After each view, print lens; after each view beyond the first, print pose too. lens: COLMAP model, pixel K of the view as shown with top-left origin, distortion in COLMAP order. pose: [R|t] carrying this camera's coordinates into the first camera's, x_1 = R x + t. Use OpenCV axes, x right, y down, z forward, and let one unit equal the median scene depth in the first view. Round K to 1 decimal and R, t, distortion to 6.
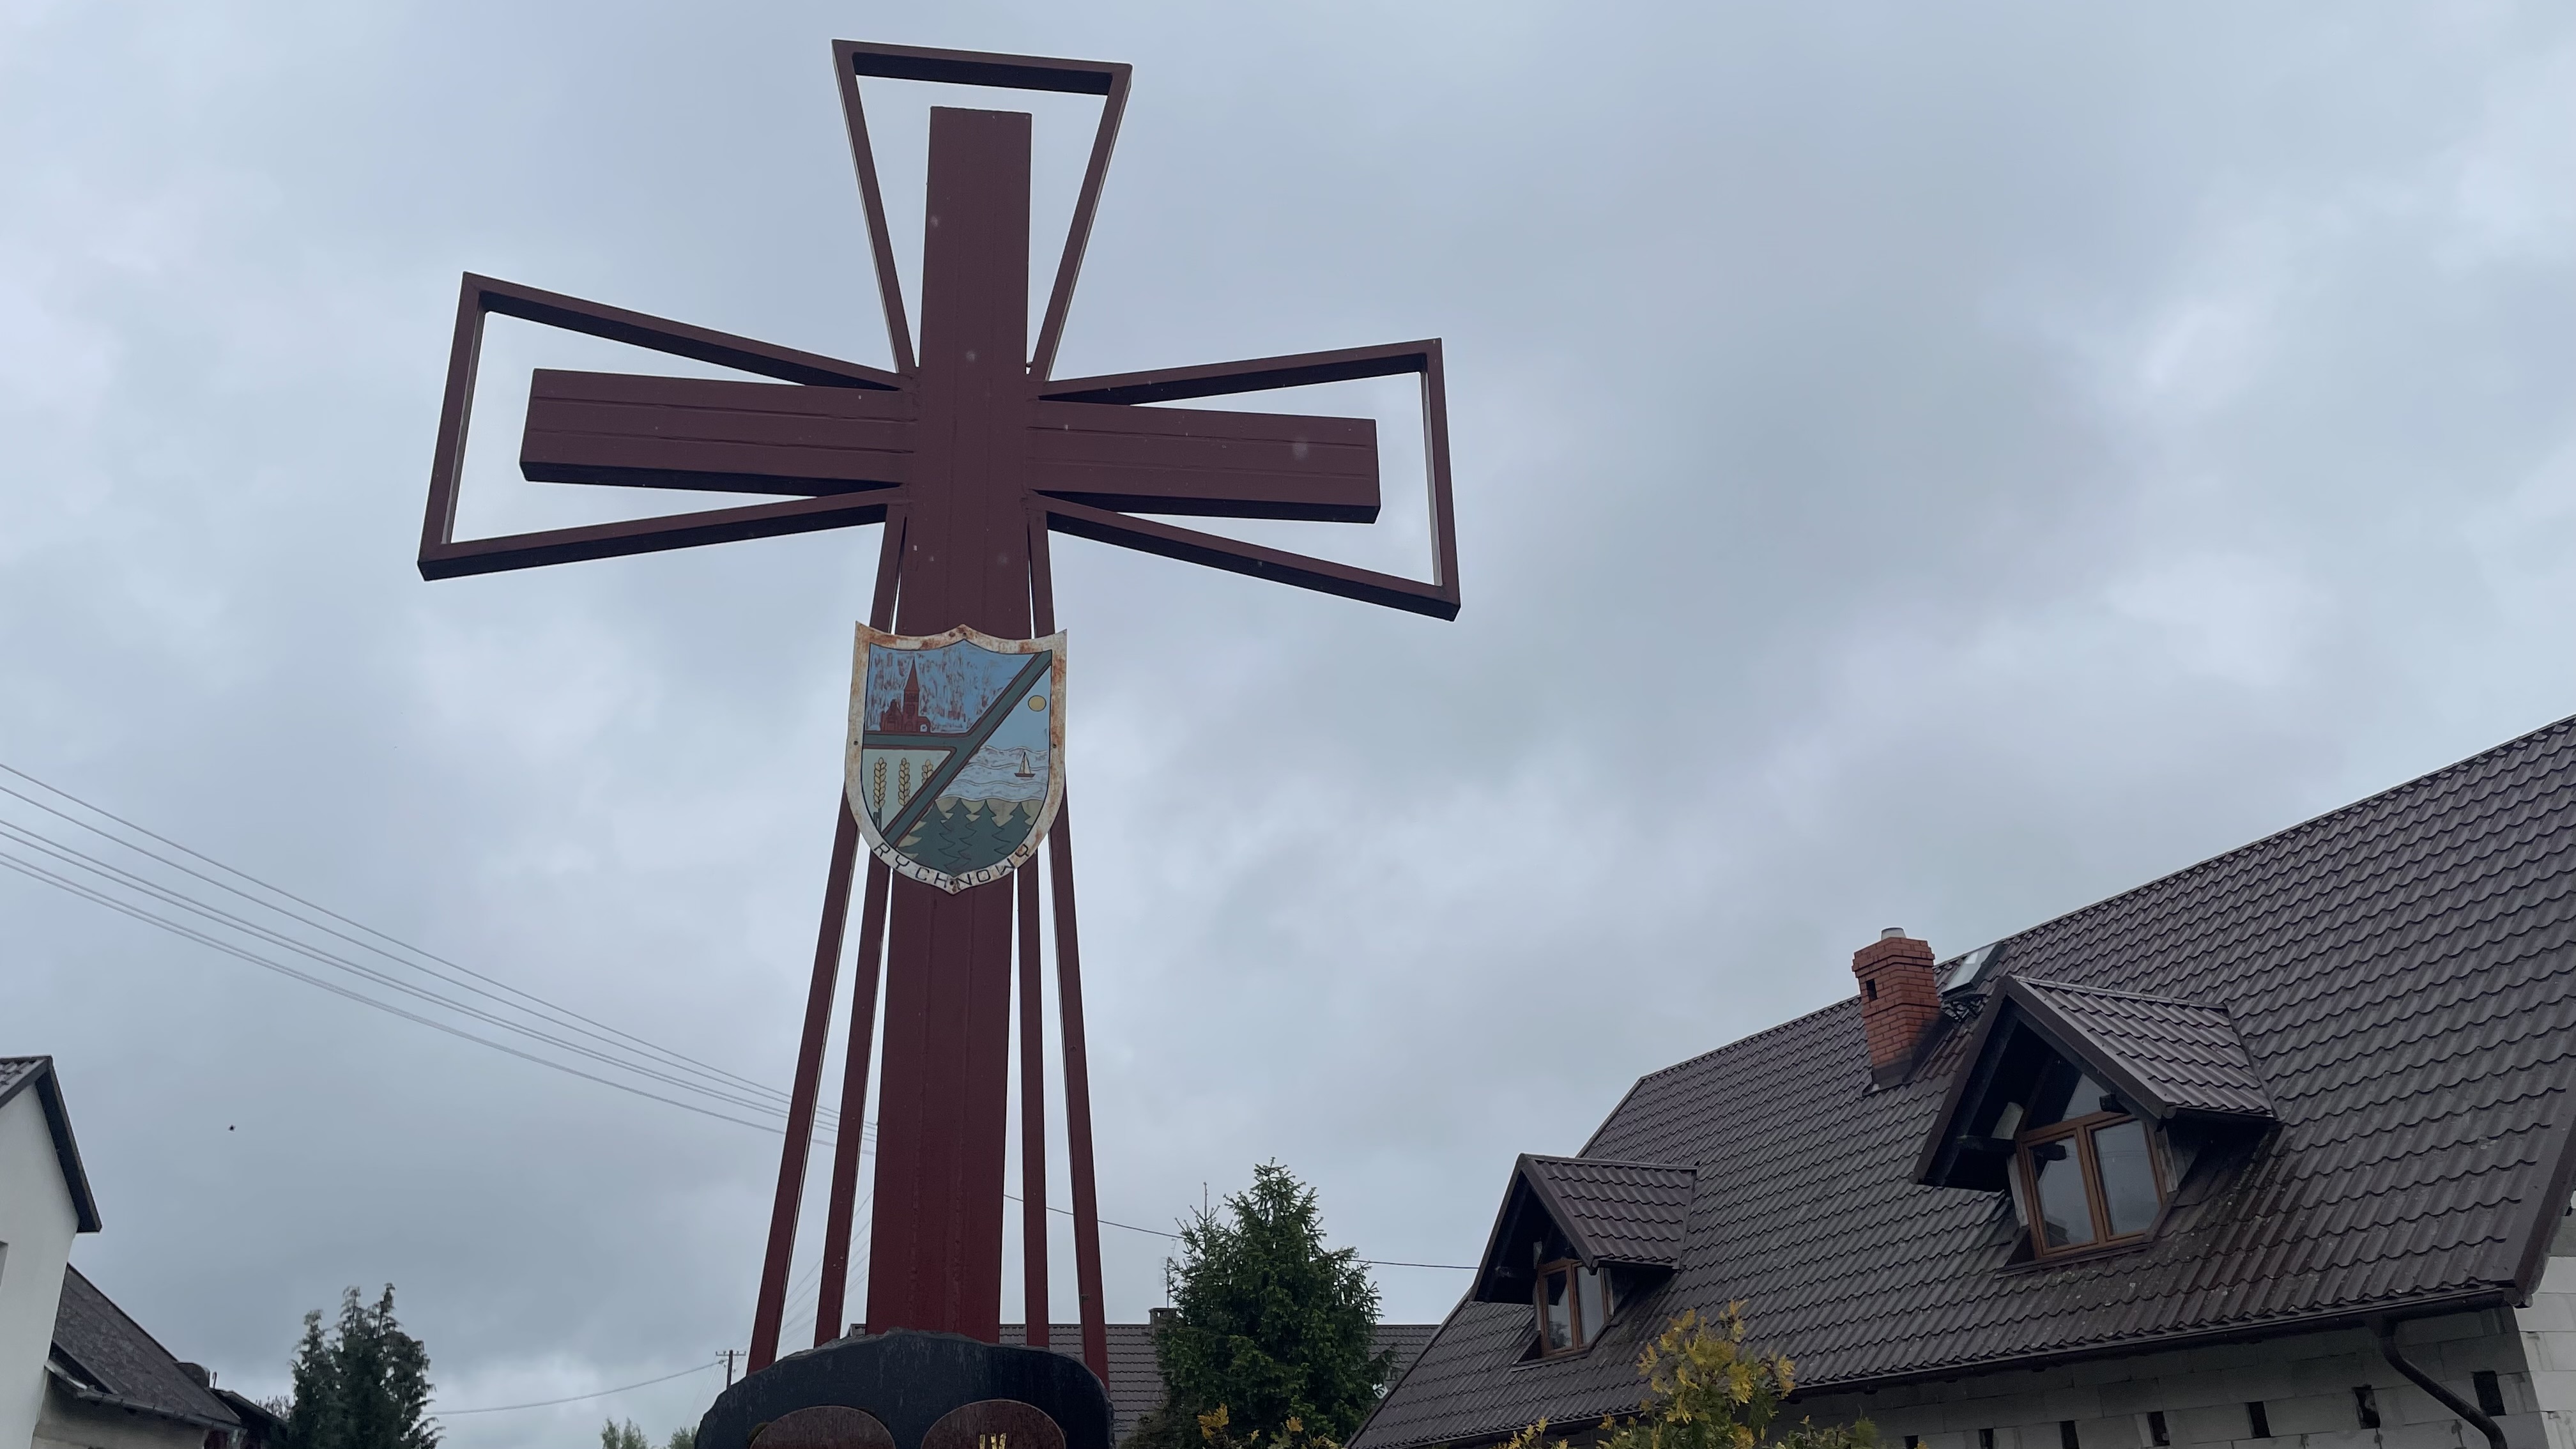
lens RADIAL K [[2029.1, 0, 1288.0], [0, 2029.1, 724.5], [0, 0, 1]] dist [0.090941, -0.123522]
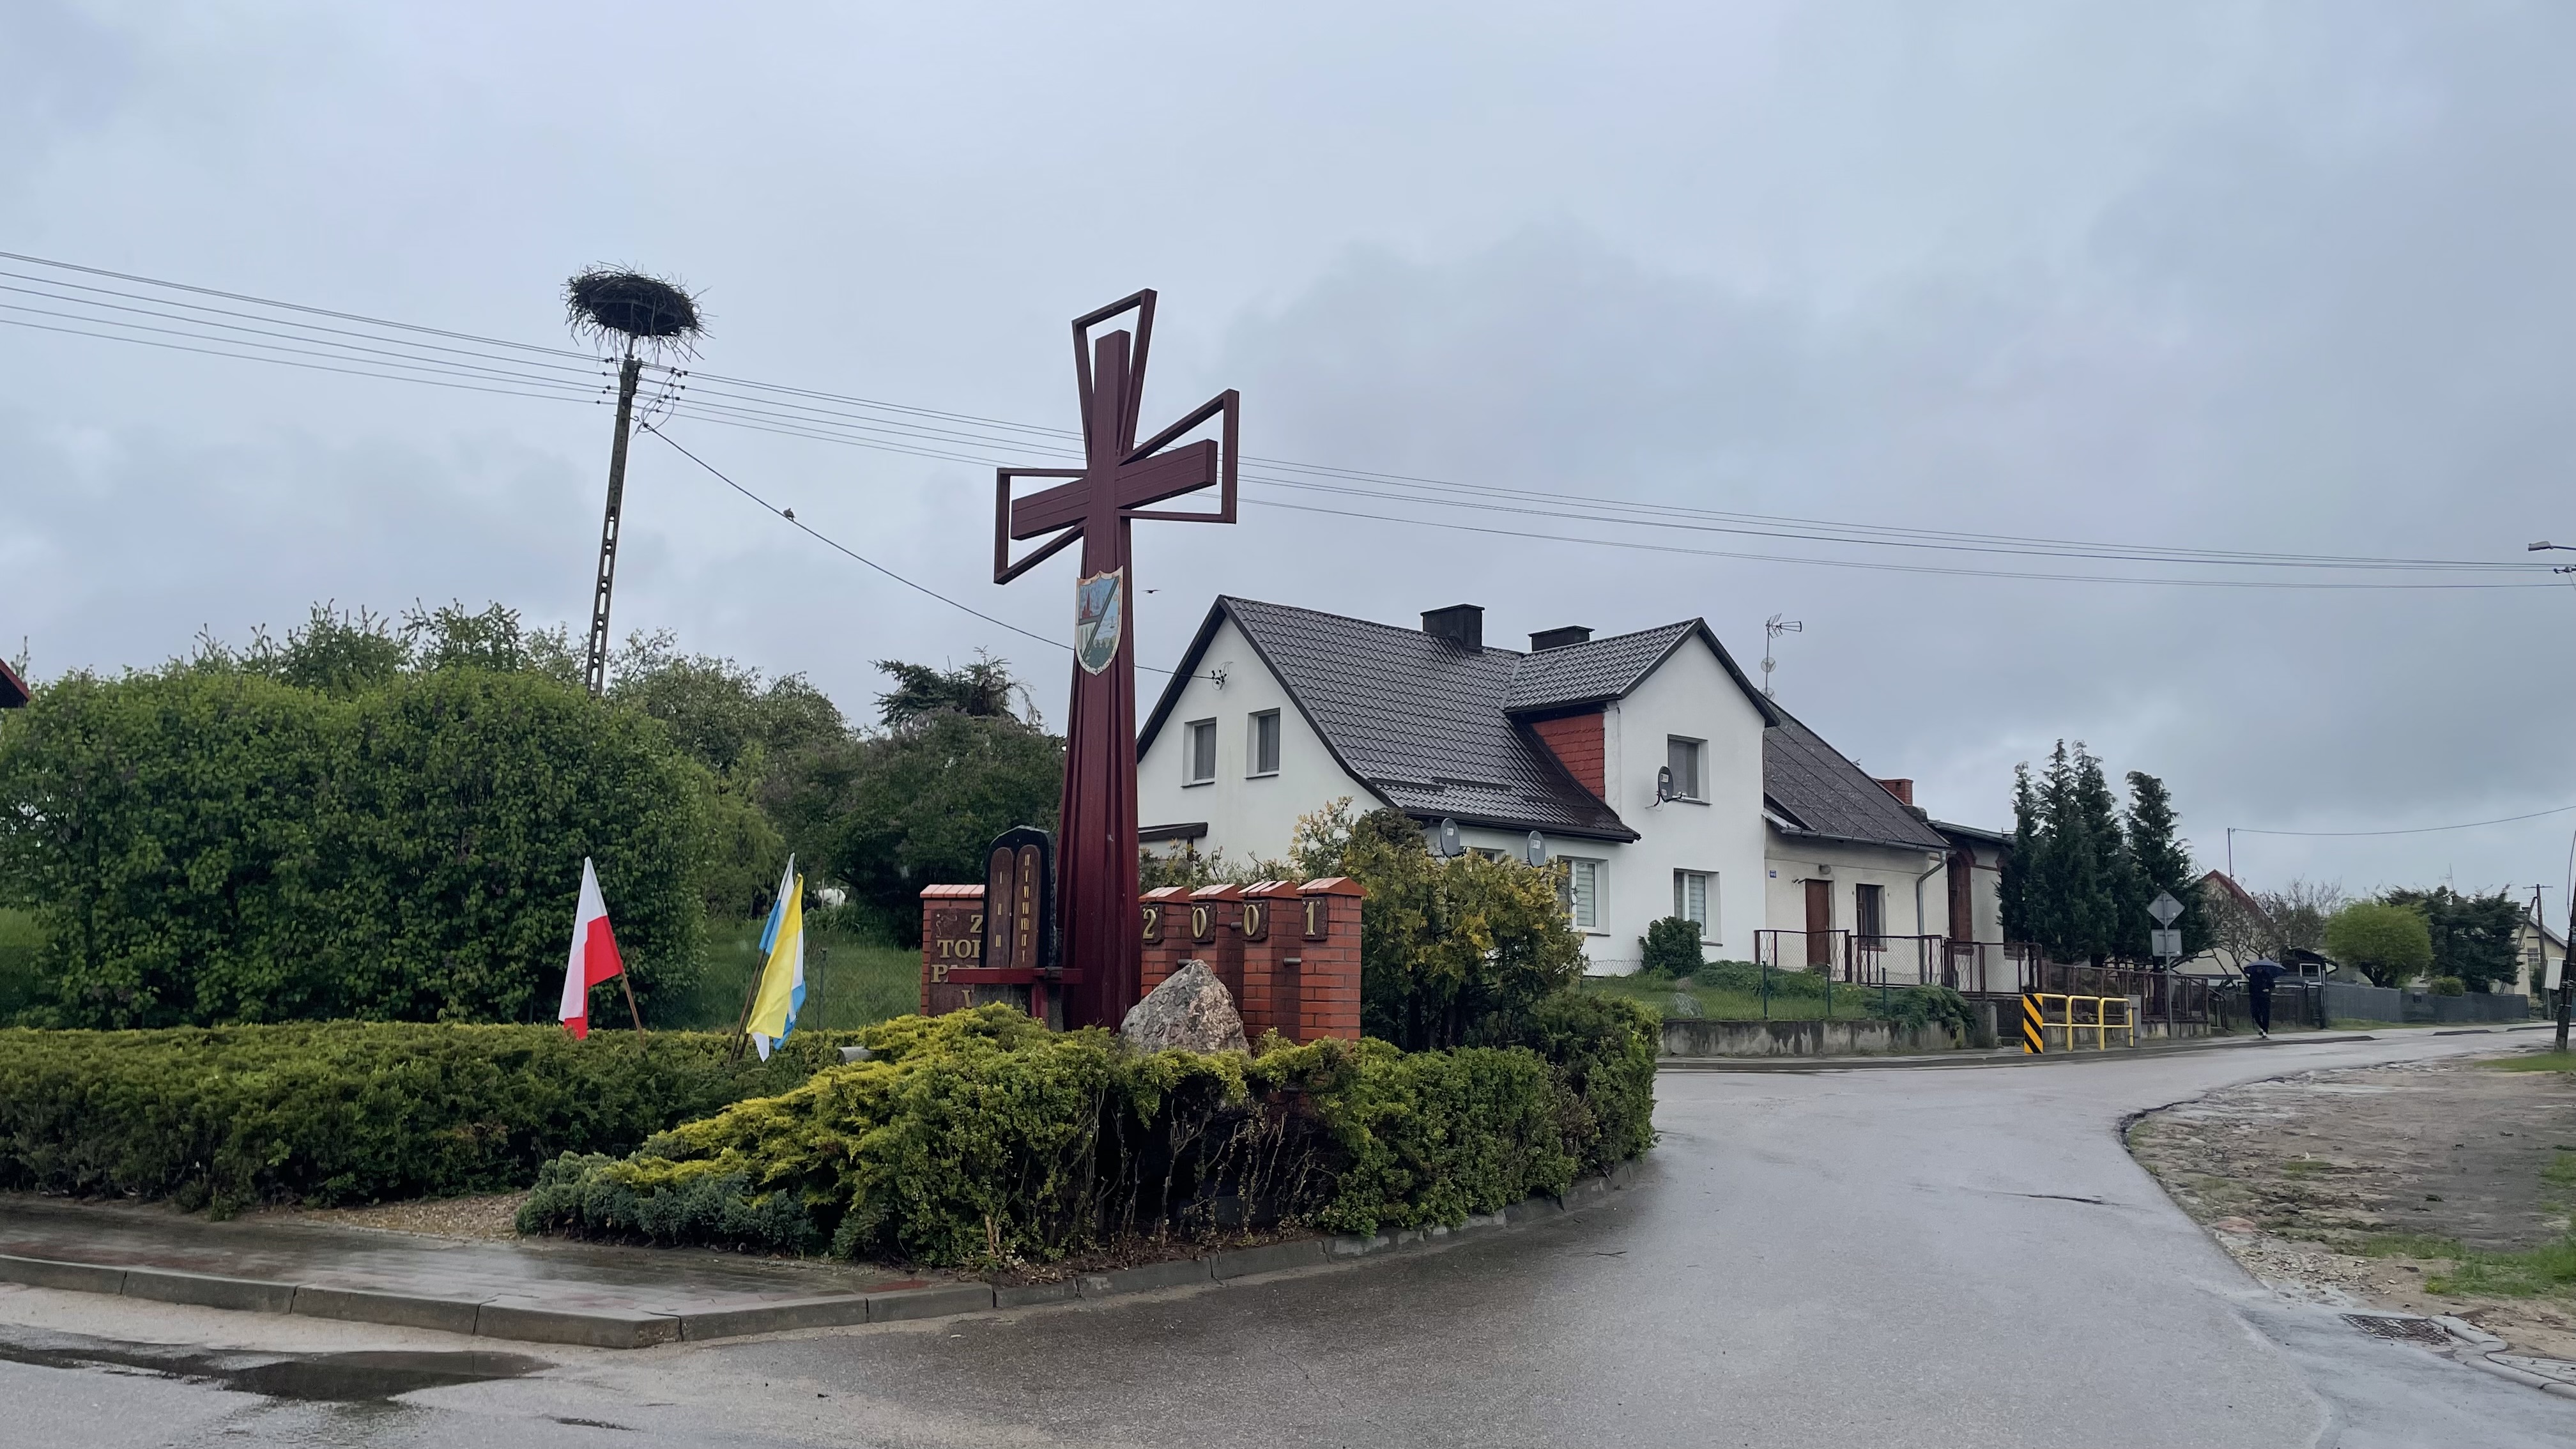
lens RADIAL K [[2029.1, 0, 1288.0], [0, 2029.1, 724.5], [0, 0, 1]] dist [0.090941, -0.123522]
pose [[0.562714, -0.072403, -0.823475, 0.659468], [0.288117, 0.950872, 0.113277, -0.027064], [0.774817, -0.301000, 0.555929, -0.108348]]
